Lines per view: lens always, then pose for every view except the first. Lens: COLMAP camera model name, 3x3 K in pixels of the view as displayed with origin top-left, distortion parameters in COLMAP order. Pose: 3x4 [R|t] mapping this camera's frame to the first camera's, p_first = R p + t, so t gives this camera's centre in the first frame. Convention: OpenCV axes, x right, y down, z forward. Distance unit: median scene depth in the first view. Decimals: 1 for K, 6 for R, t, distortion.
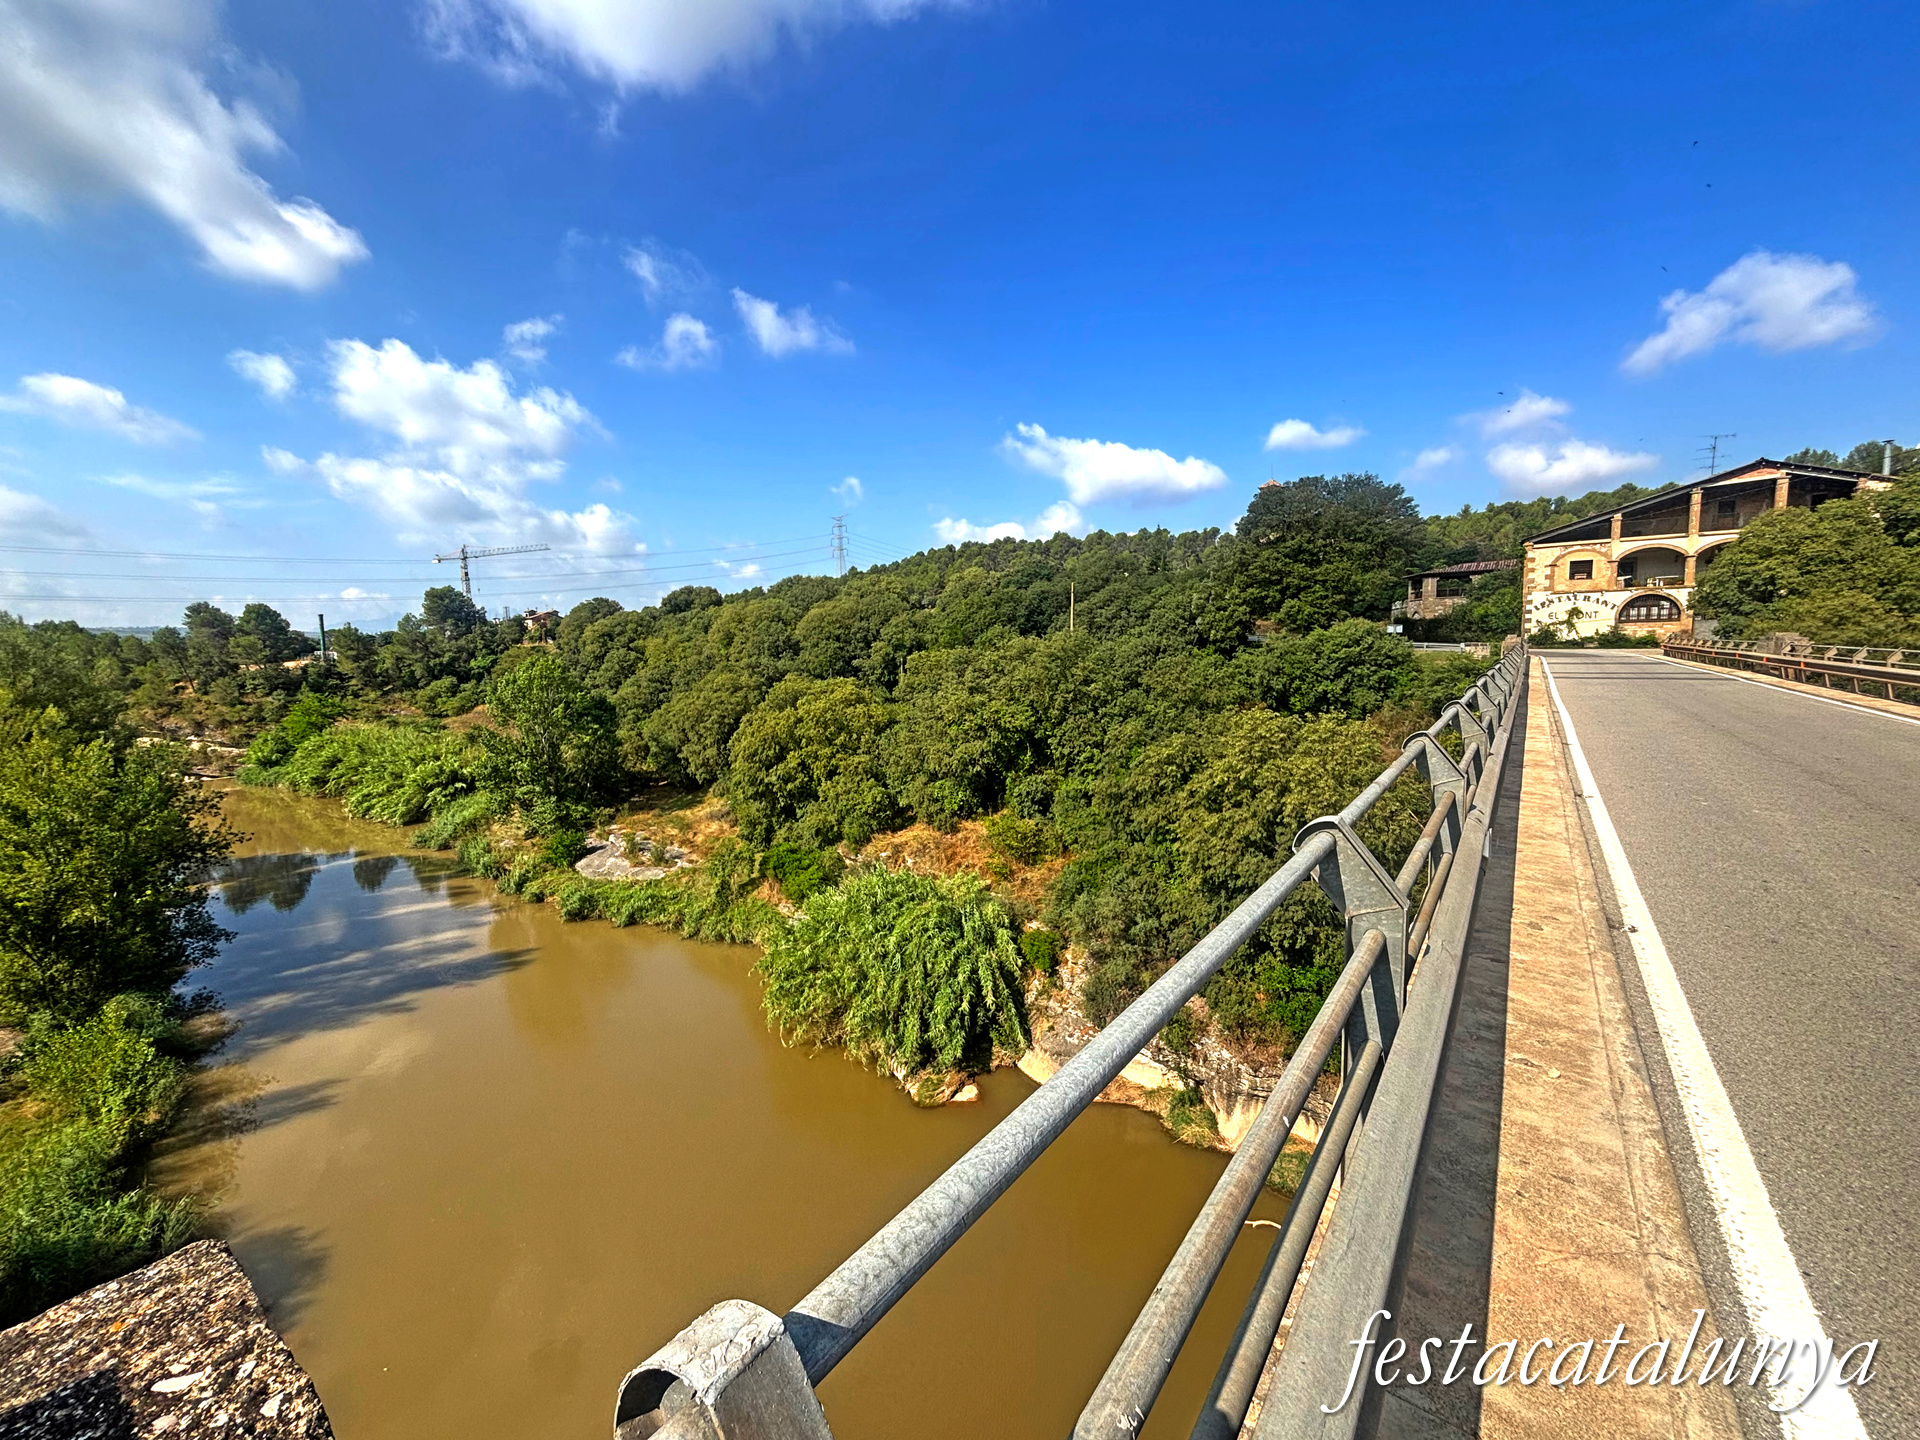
lens RADIAL K [[781.4, 0, 960.0], [0, 781.4, 720.0], [0, 0, 1]] dist [0.000500, 0.000034]
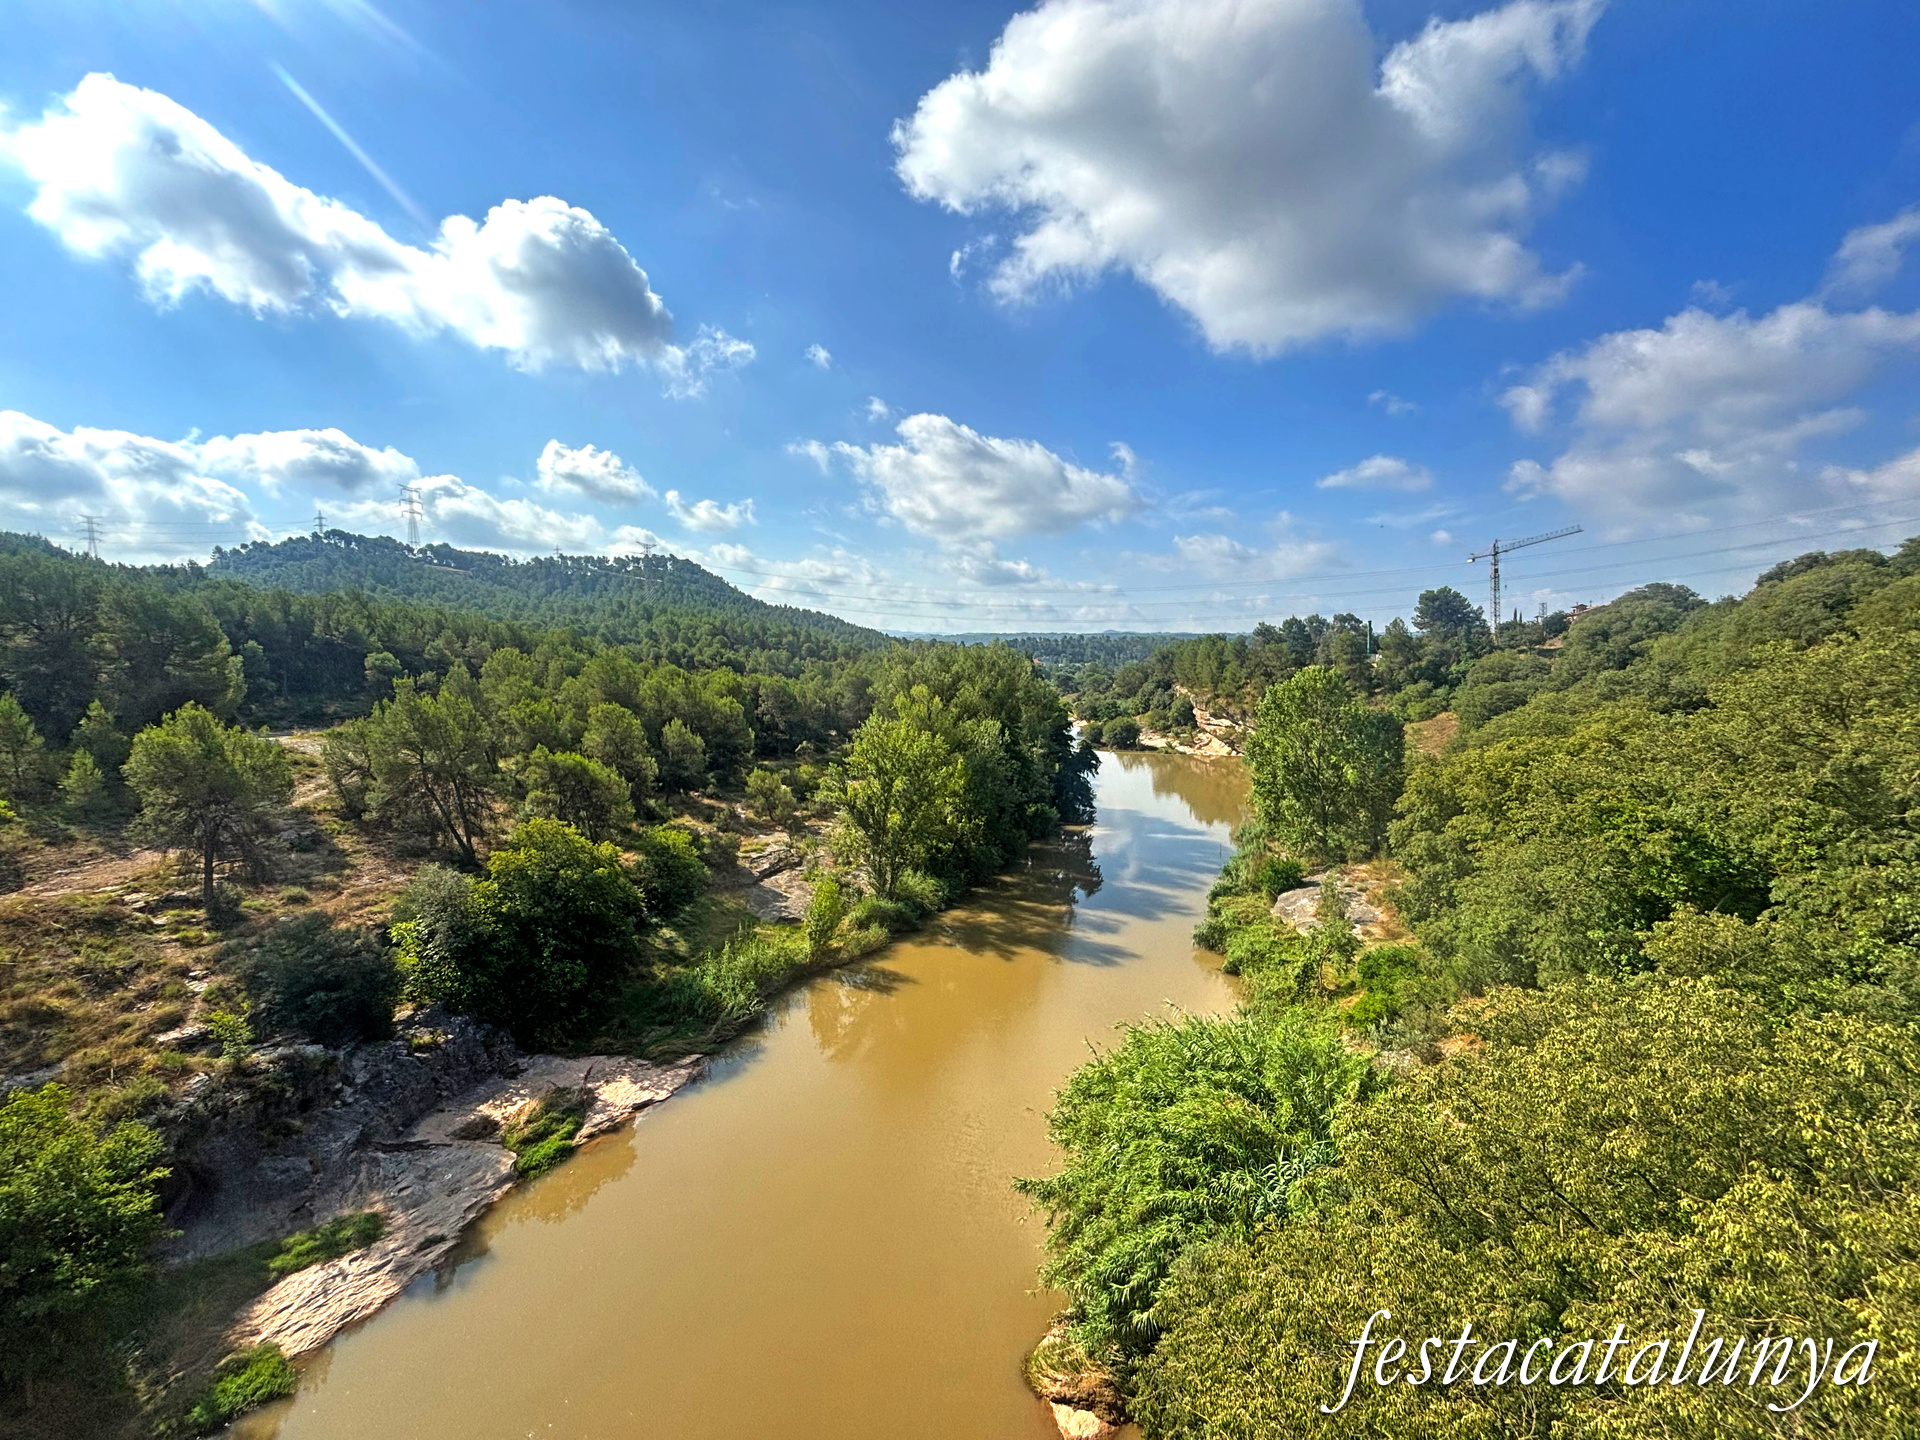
lens RADIAL K [[781.4, 0, 960.0], [0, 781.4, 720.0], [0, 0, 1]] dist [0.000500, 0.000034]
pose [[0.283171, 0.078273, -0.955870, 0.122536], [-0.078781, 0.995194, 0.058155, -0.018669], [0.955828, 0.058836, 0.287977, 0.172520]]
